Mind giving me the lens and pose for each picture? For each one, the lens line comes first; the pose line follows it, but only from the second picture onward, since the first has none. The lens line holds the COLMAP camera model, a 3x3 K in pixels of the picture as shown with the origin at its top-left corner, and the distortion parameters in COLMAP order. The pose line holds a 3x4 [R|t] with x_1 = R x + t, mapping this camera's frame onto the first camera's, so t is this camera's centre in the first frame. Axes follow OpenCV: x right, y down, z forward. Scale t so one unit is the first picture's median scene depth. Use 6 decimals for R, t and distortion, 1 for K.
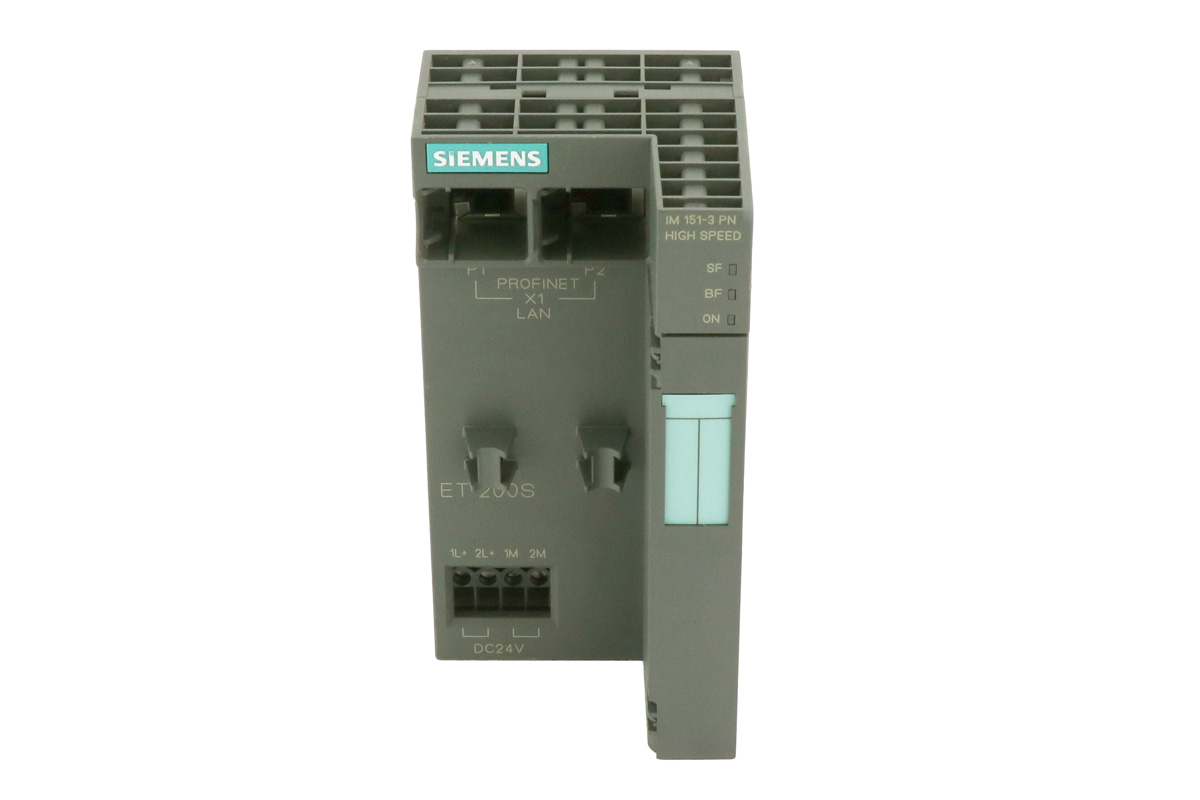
lens RADIAL K [[2787.1, 0, 600.0], [0, 2787.1, 398.4], [0, 0, 1]] dist [-0.013673, 0.000000]
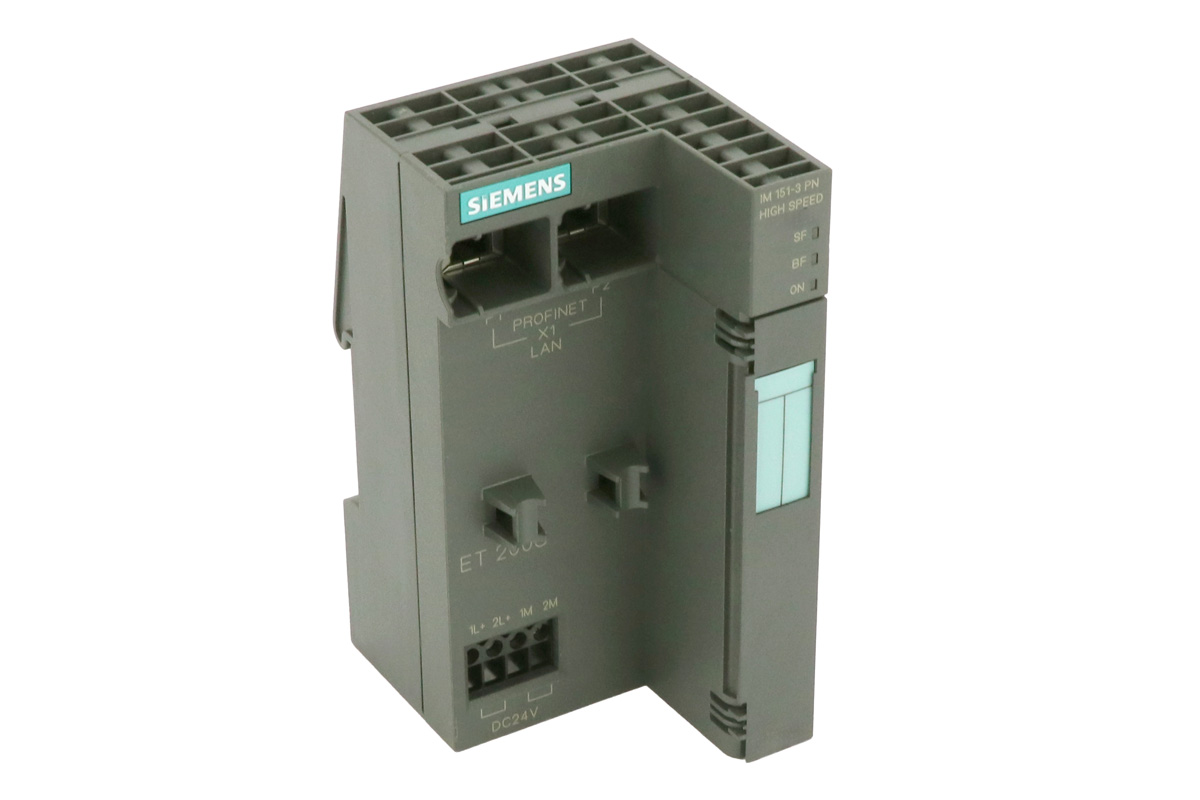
lens RADIAL K [[3246.2, 0, 600.5], [0, 3246.2, 400.9], [0, 0, 1]] dist [0.084251, 0.000000]
pose [[0.859607, -0.267549, 0.435308, -0.510542], [0.280300, 0.959235, 0.036053, -0.049341], [-0.427208, 0.091026, 0.899560, -0.005805]]
